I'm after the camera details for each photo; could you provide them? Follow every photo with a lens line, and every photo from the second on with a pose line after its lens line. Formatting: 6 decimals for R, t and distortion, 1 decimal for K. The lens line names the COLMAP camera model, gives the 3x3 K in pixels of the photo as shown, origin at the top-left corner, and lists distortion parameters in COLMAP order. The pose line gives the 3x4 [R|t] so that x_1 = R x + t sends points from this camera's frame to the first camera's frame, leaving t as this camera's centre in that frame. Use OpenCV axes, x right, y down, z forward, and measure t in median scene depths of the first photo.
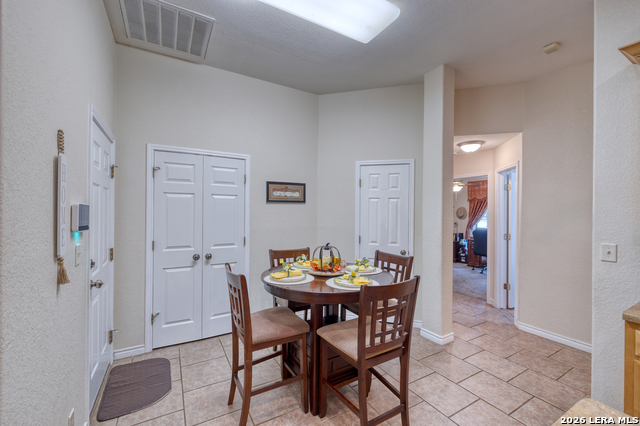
lens RADIAL K [[269.9, 0, 323.5], [0, 269.9, 209.1], [0, 0, 1]] dist [-0.001446, -0.000329]
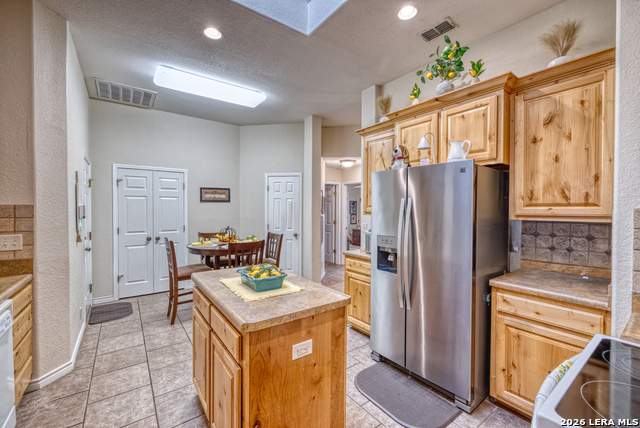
lens RADIAL K [[269.9, 0, 323.9], [0, 269.9, 210.5], [0, 0, 1]] dist [-0.001446, -0.000329]
pose [[0.993668, -0.006082, 0.112189, 0.307137], [0.003858, 0.999792, 0.020034, -0.005100], [-0.112287, -0.019474, 0.993485, -0.558983]]
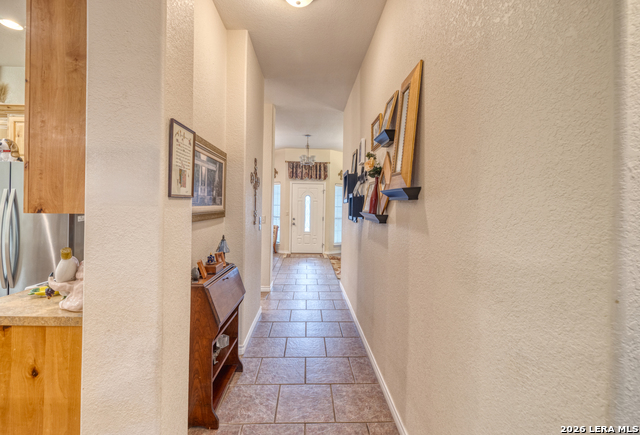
lens RADIAL K [[280.9, 0, 318.7], [0, 280.9, 204.3], [0, 0, 1]] dist [0.000438, -0.000446]
pose [[0.477239, 0.001338, 0.878773, 0.309327], [-0.020870, 0.999734, 0.009812, -0.002993], [-0.878526, -0.023023, 0.477140, -1.080997]]
